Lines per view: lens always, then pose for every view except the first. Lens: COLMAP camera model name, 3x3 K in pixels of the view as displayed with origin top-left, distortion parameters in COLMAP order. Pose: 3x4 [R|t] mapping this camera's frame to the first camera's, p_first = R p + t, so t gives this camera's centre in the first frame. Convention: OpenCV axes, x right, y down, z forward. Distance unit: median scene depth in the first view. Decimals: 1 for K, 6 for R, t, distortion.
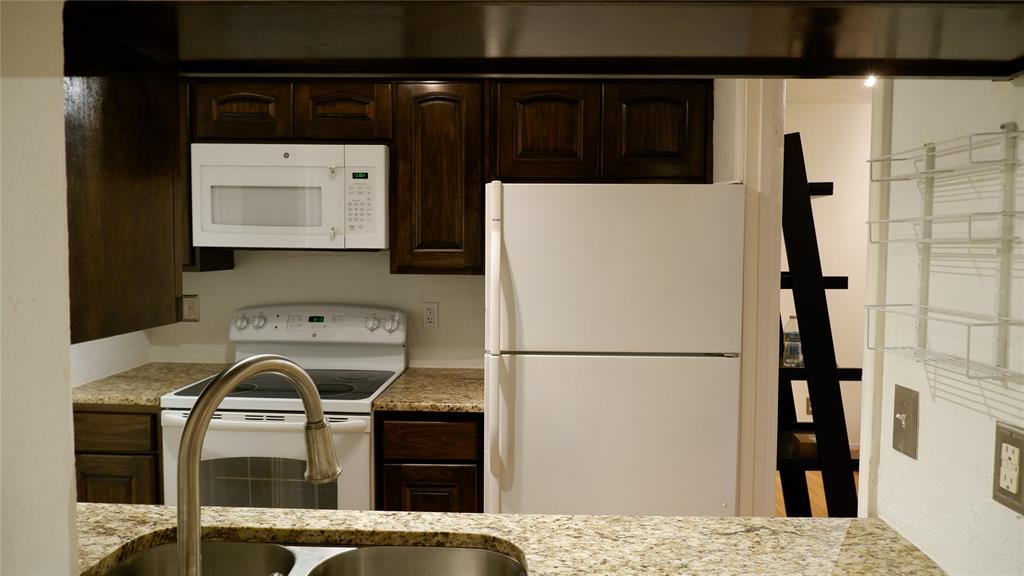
lens RADIAL K [[673.9, 0, 511.8], [0, 673.9, 284.9], [0, 0, 1]] dist [-0.000223, 0.001981]
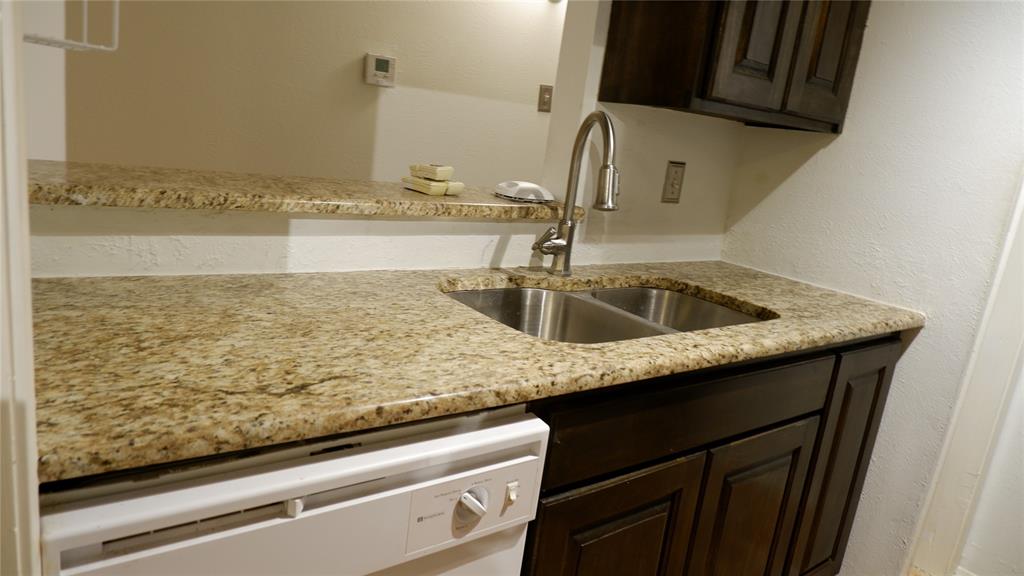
lens RADIAL K [[673.9, 0, 513.3], [0, 673.9, 285.9], [0, 0, 1]] dist [-0.000223, 0.001981]
pose [[-0.778415, 0.039813, -0.626486, 0.608214], [-0.169652, 0.947509, 0.271008, 0.071517], [0.604391, 0.317242, -0.730801, 1.598712]]
